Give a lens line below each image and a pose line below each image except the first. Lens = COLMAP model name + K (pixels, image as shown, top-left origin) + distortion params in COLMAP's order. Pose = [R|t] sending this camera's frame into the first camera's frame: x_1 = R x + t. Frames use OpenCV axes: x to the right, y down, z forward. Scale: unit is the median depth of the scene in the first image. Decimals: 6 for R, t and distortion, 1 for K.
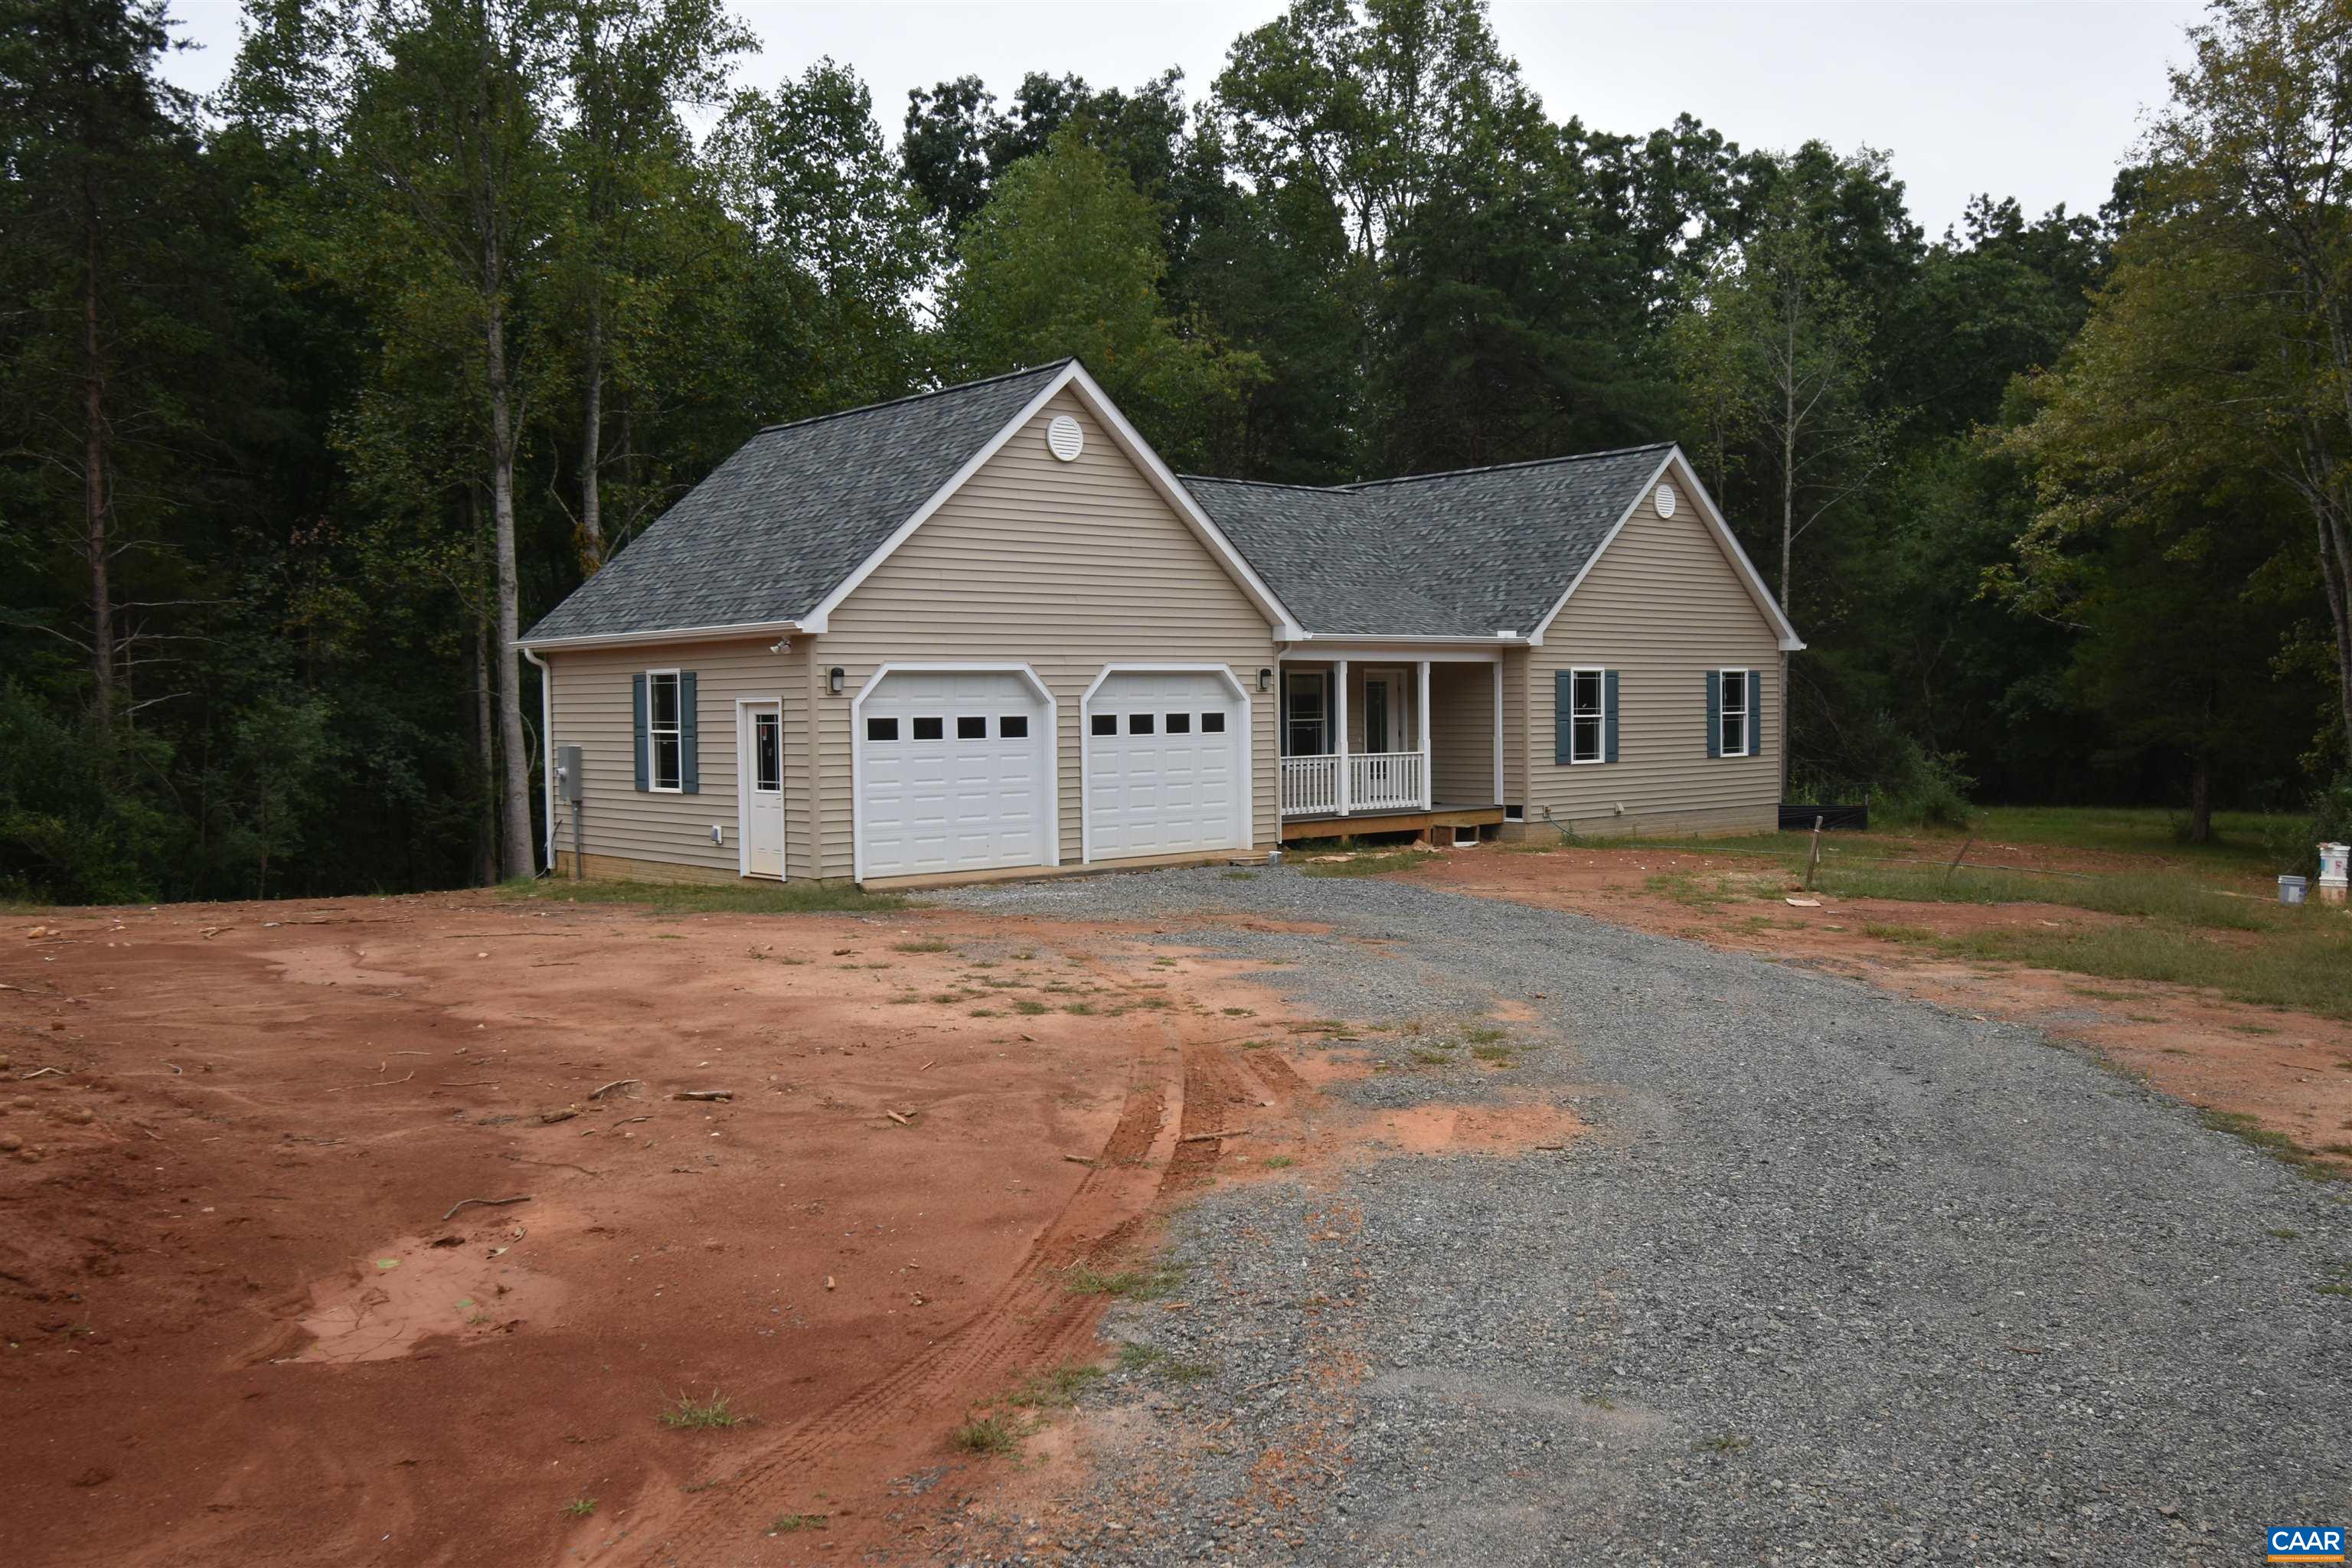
lens RADIAL K [[1924.1, 0, 1177.9], [0, 1924.1, 784.2], [0, 0, 1]] dist [0.018971, -0.032153]
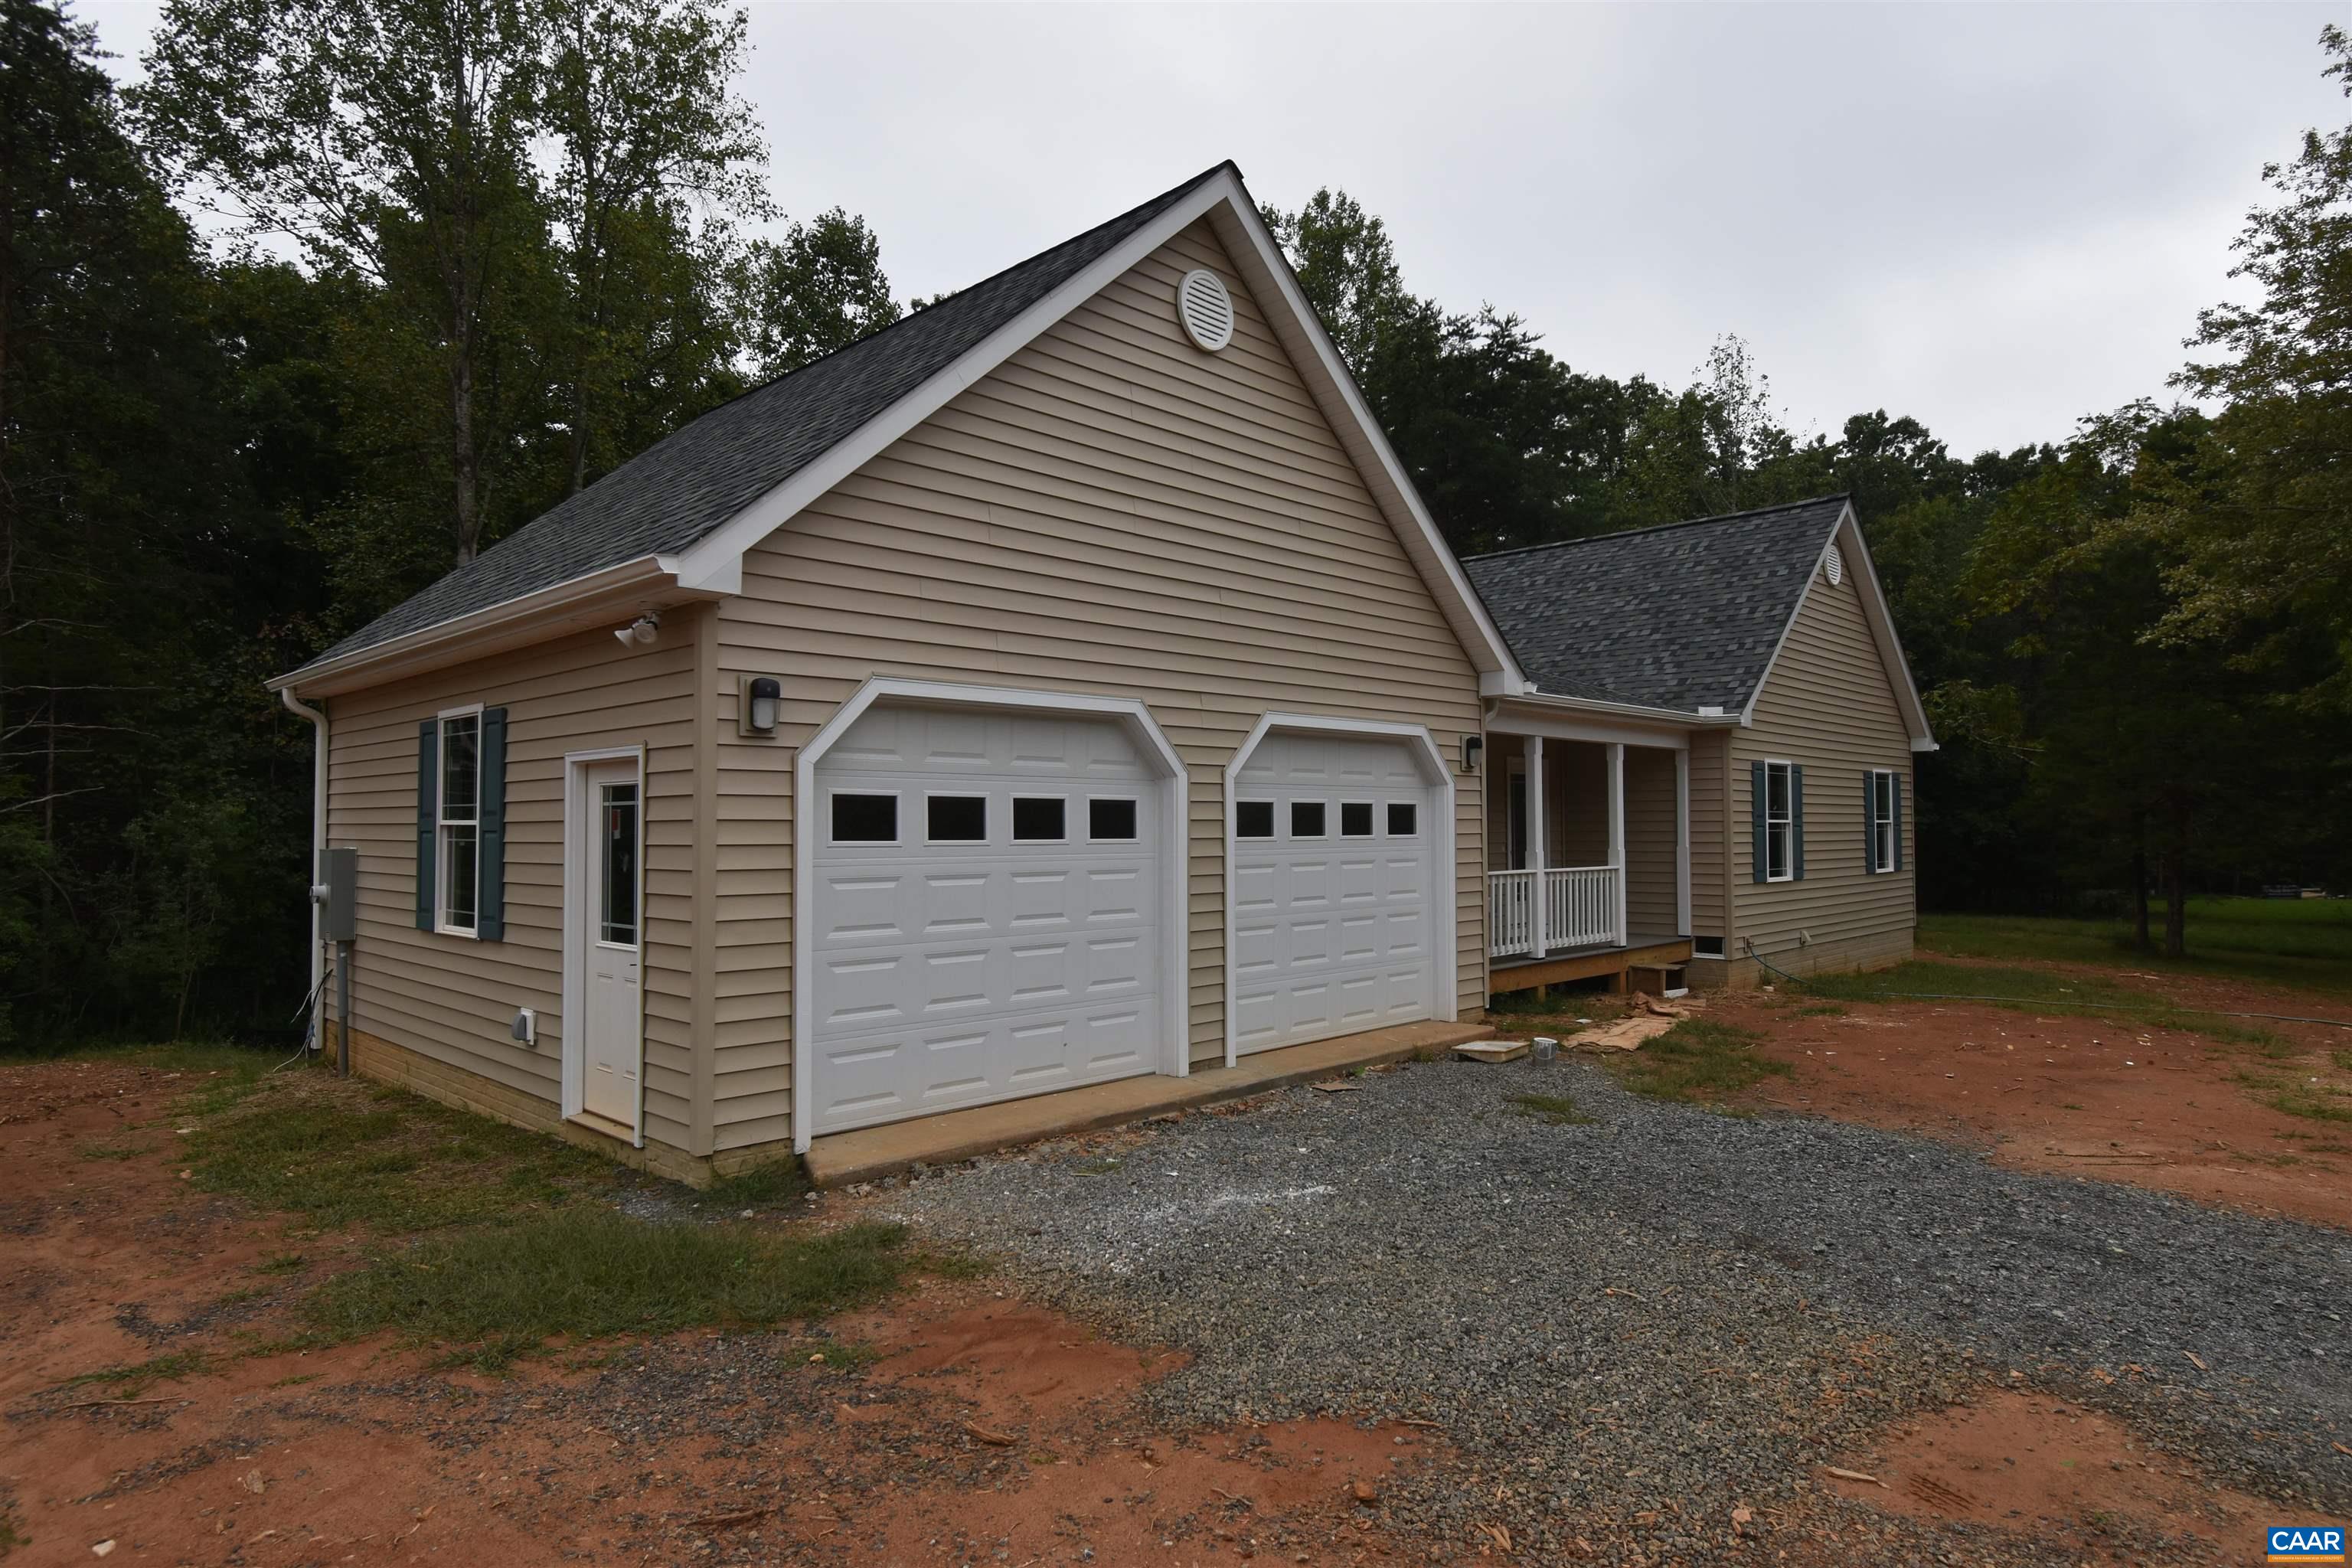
lens RADIAL K [[1316.4, 0, 1176.2], [0, 1316.4, 786.7], [0, 0, 1]] dist [0.003639, -0.002618]
pose [[0.997511, 0.011346, 0.069595, -0.077721], [-0.006384, 0.997448, -0.071110, -0.010504], [-0.070225, 0.070488, 0.995038, 0.525267]]
